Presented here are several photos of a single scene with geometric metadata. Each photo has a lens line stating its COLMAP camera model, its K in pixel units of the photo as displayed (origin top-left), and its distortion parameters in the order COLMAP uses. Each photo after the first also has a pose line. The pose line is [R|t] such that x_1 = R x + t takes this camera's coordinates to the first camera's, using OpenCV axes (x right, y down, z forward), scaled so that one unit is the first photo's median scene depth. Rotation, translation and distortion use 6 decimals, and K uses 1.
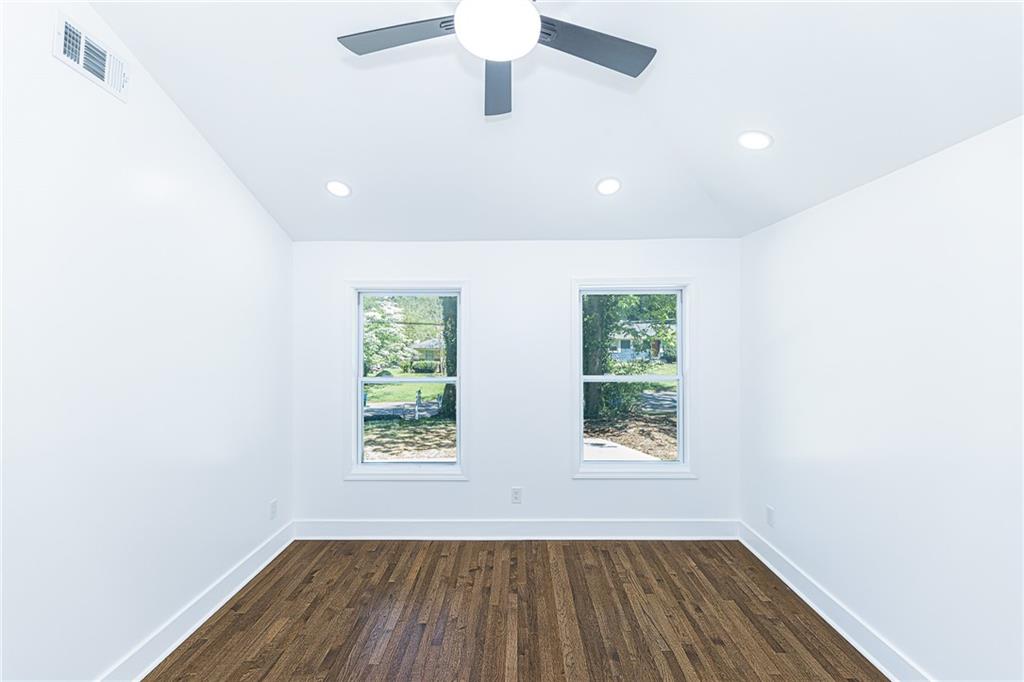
lens RADIAL K [[405.7, 0, 512.7], [0, 405.7, 338.8], [0, 0, 1]] dist [0.000946, -0.000162]
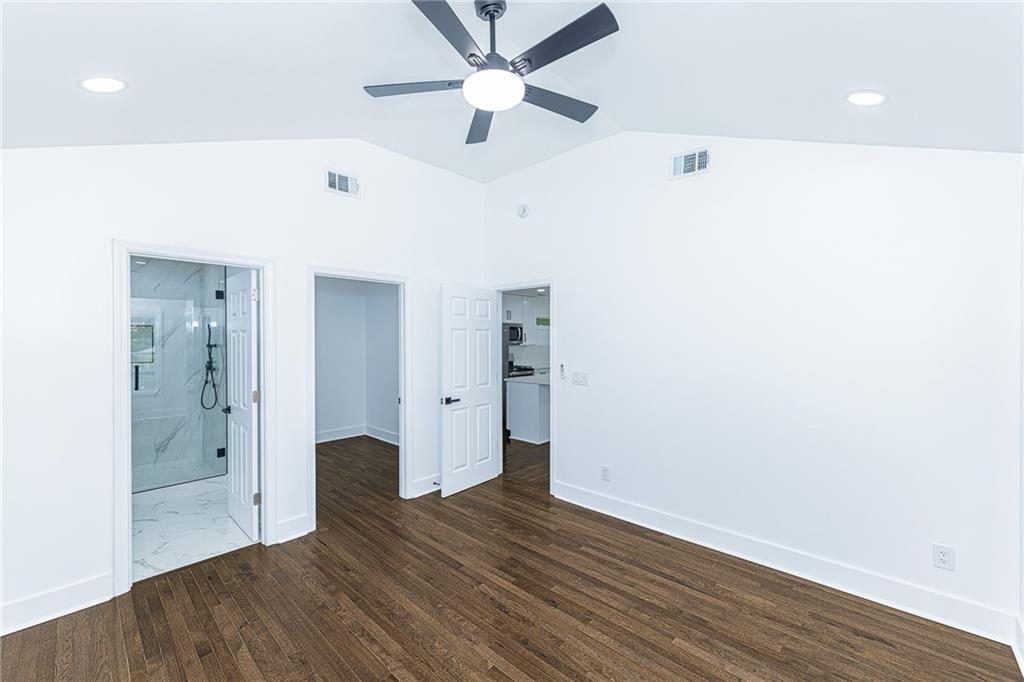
lens RADIAL K [[407.2, 0, 512.0], [0, 407.2, 341.0], [0, 0, 1]] dist [0.000162, -0.000145]
pose [[-0.670333, 0.007016, -0.742027, 0.495118], [0.000043, 0.999956, 0.009415, 0.041405], [0.742060, 0.006279, -0.670304, 1.025607]]
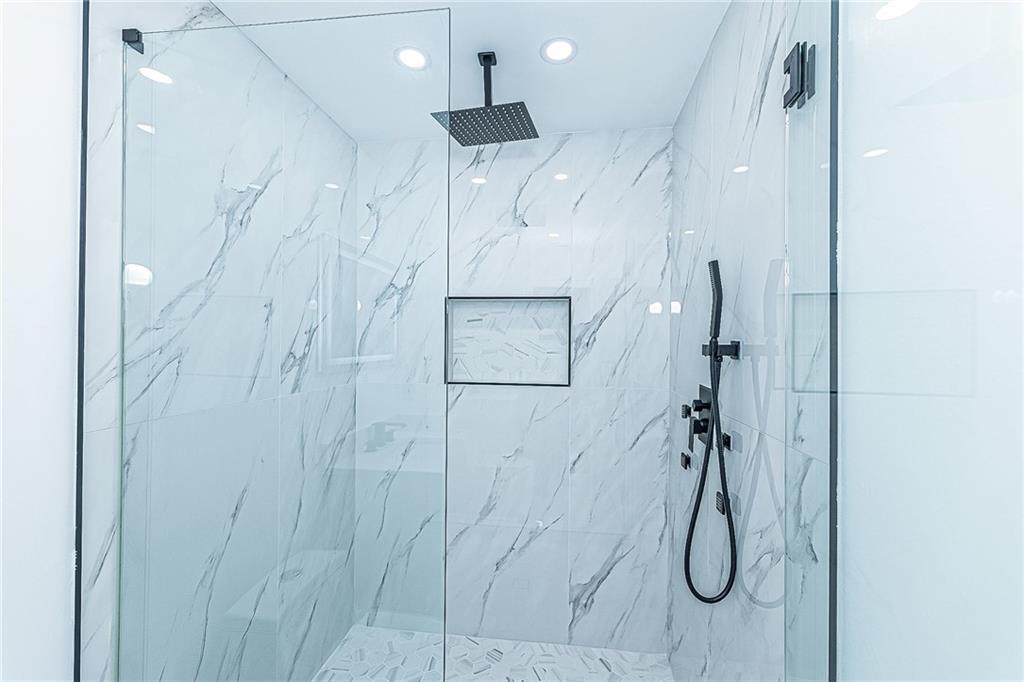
lens RADIAL K [[410.0, 0, 518.3], [0, 410.0, 342.9], [0, 0, 1]] dist [0.000828, 0.000001]
pose [[-0.994801, -0.006868, 0.101609, 0.257265], [-0.006830, 0.999976, 0.000730, 0.072093], [-0.101612, 0.000032, -0.994824, -0.506445]]
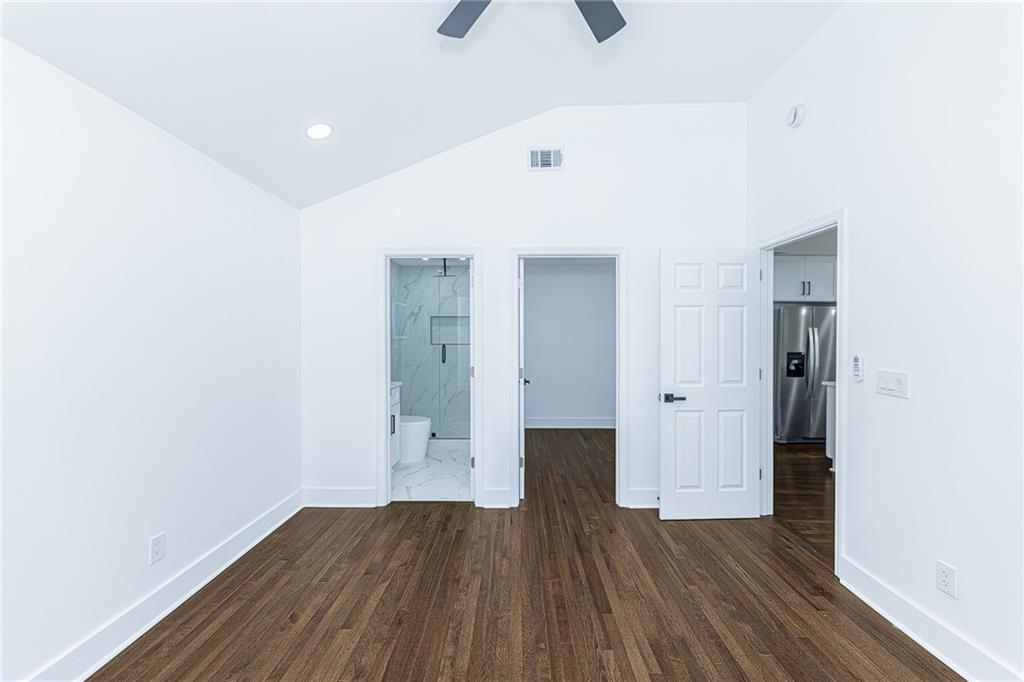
lens RADIAL K [[405.7, 0, 512.7], [0, 405.7, 338.8], [0, 0, 1]] dist [0.000946, -0.000162]
pose [[-0.999987, 0.003881, -0.003241, 0.018499], [0.003837, 0.999900, 0.013617, 0.085721], [0.003294, 0.013604, -0.999902, 1.010913]]
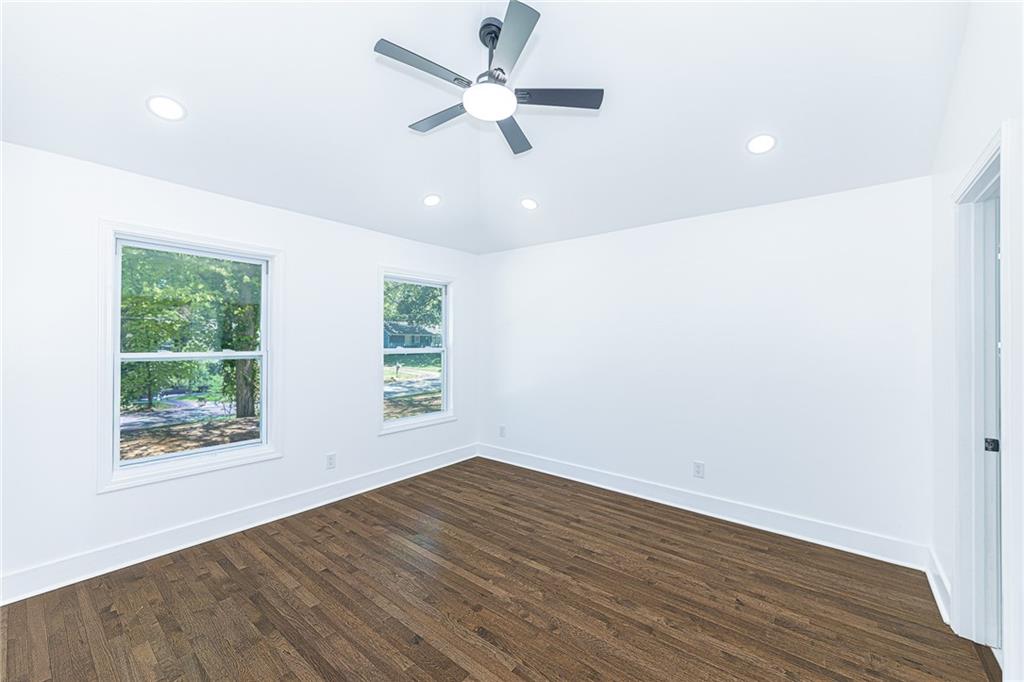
lens RADIAL K [[405.7, 0, 512.7], [0, 405.7, 338.8], [0, 0, 1]] dist [0.000946, -0.000162]
pose [[0.619132, 0.012867, 0.785181, -0.640848], [-0.001900, 0.999887, -0.014887, 0.100033], [-0.785285, 0.007726, 0.619087, -0.034911]]
